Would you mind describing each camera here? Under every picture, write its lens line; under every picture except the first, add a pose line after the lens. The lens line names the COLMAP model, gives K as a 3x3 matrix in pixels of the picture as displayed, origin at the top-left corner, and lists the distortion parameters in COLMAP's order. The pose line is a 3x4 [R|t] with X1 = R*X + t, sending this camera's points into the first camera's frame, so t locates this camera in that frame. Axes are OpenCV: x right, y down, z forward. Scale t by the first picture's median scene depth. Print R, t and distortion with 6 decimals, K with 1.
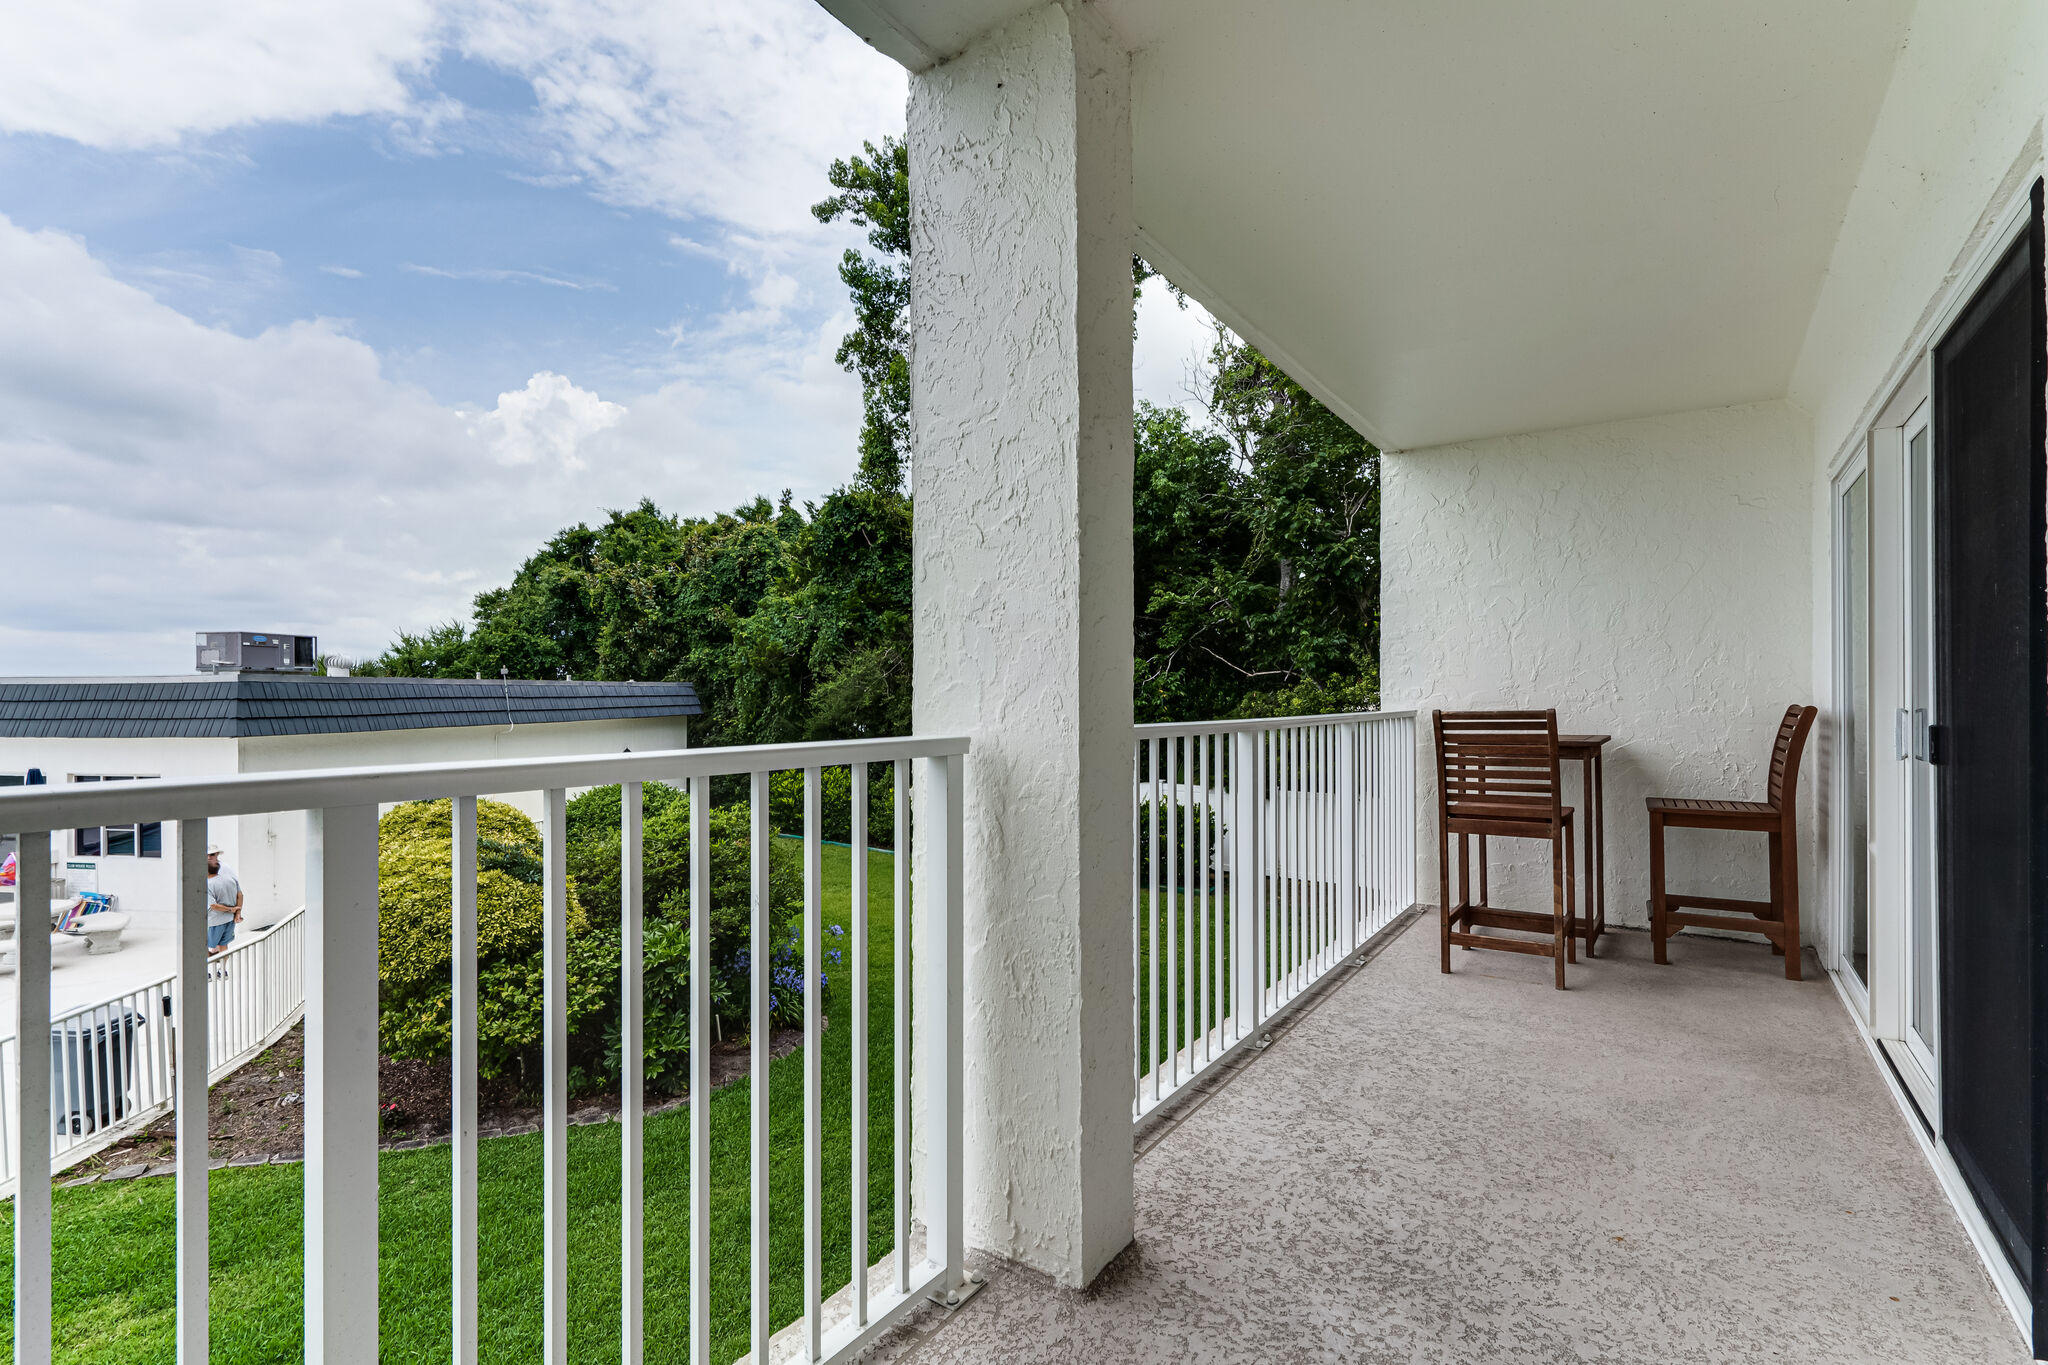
lens RADIAL K [[964.0, 0, 1016.4], [0, 964.0, 692.1], [0, 0, 1]] dist [-0.007765, 0.005692]
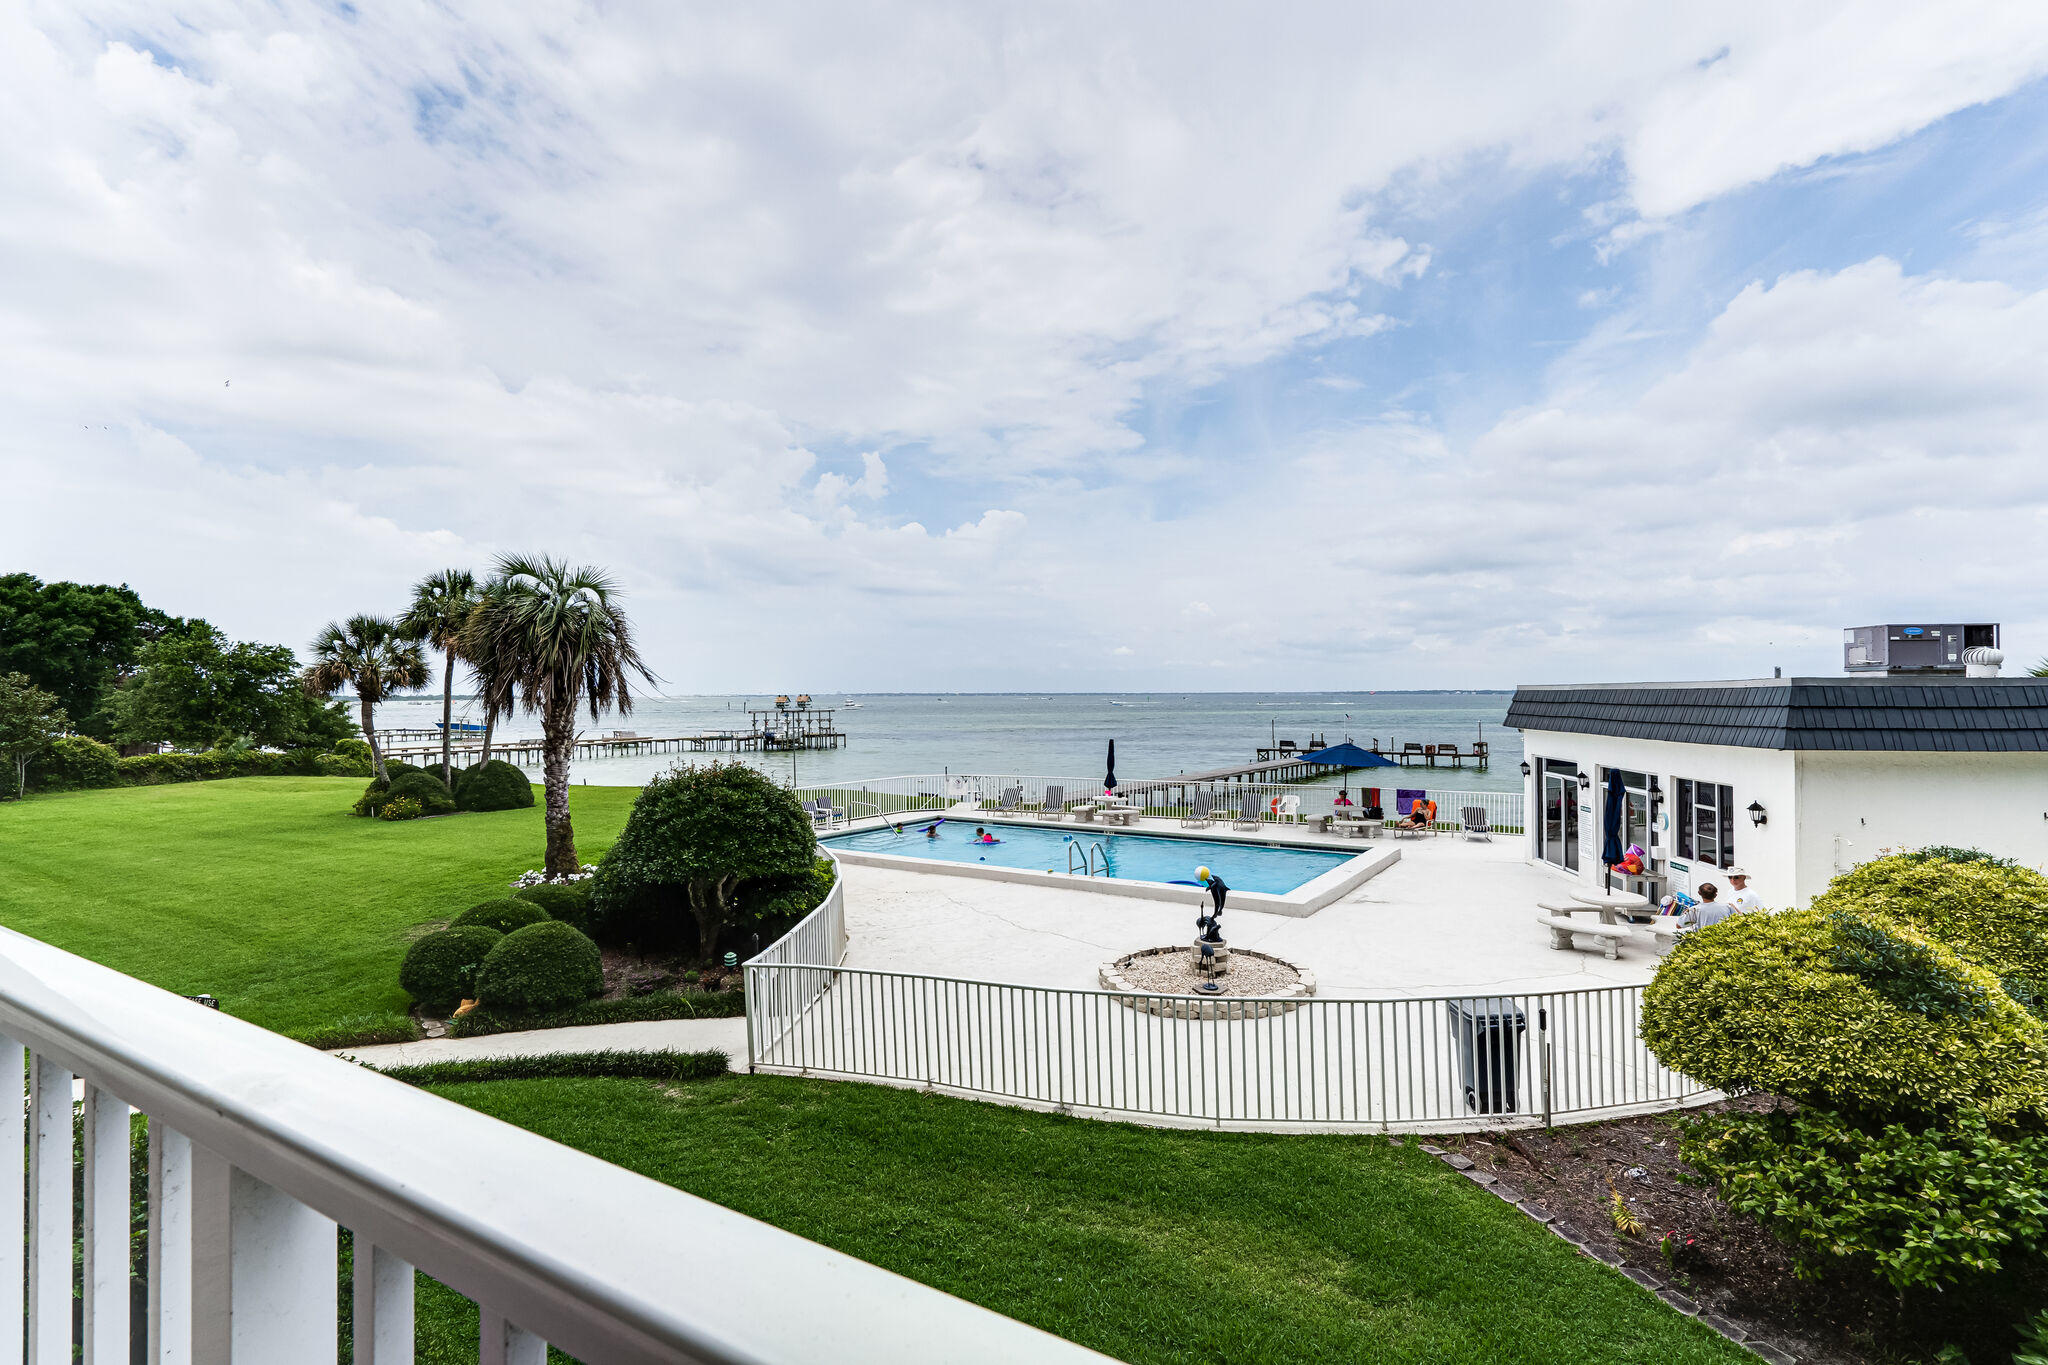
lens RADIAL K [[1029.8, 0, 1039.9], [0, 1029.8, 685.8], [0, 0, 1]] dist [0.015256, -0.002029]
pose [[0.038690, -0.005460, -0.999236, 0.162188], [0.004420, 0.999976, -0.005293, -0.014344], [0.999241, -0.004211, 0.038713, 0.423045]]
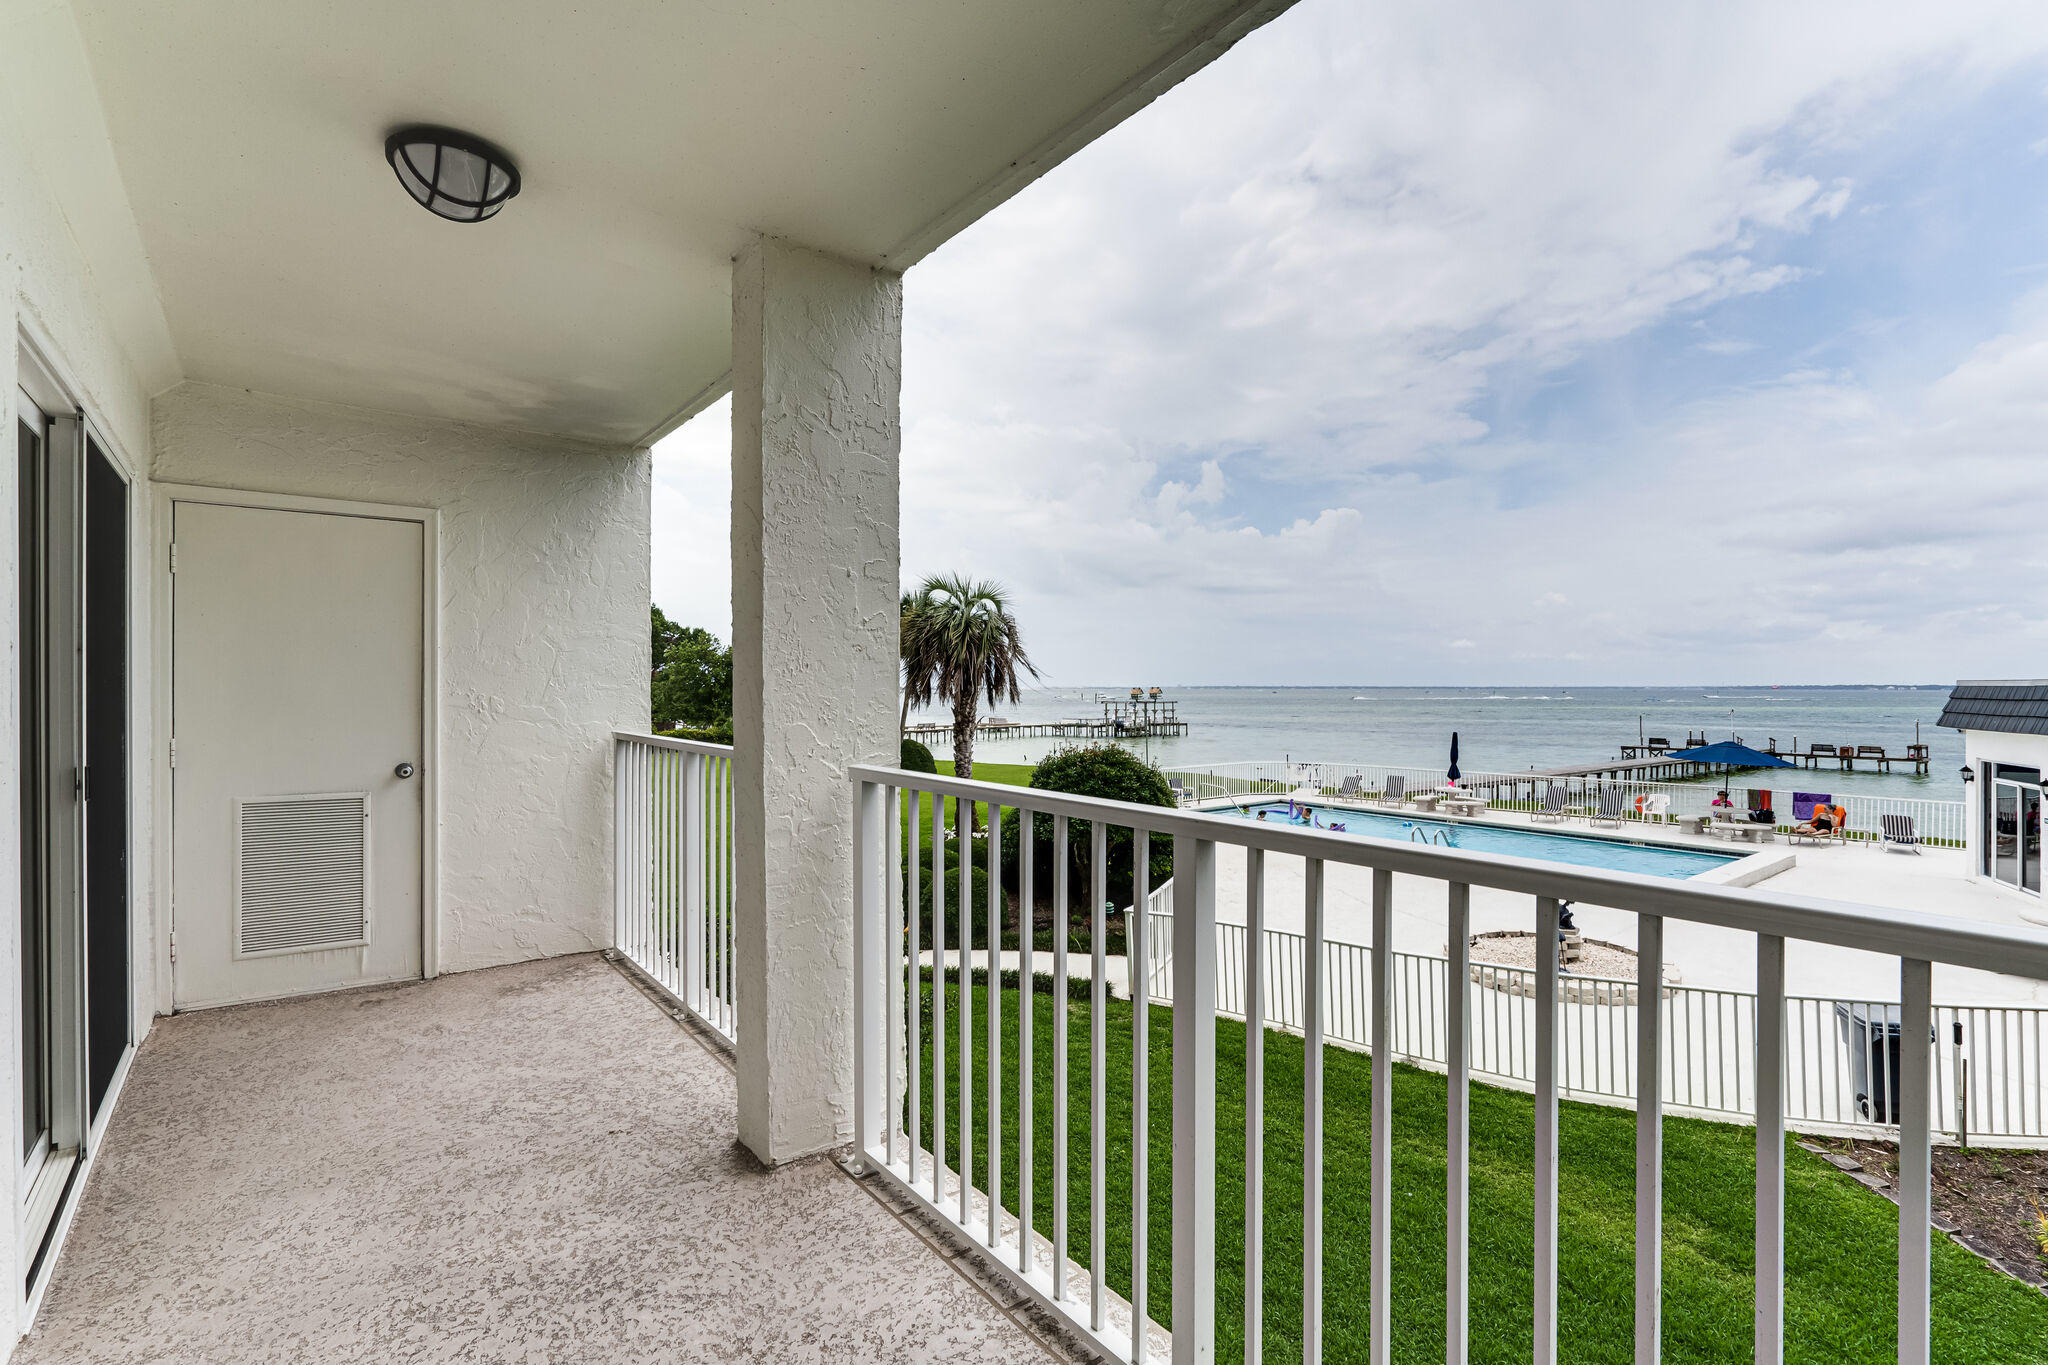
lens RADIAL K [[964.0, 0, 1017.7], [0, 964.0, 680.5], [0, 0, 1]] dist [-0.007765, 0.005692]
pose [[-0.310603, -0.003872, -0.950532, 0.288752], [0.001894, 0.999987, -0.004693, -0.015586], [0.950538, -0.003258, -0.310592, 0.402588]]
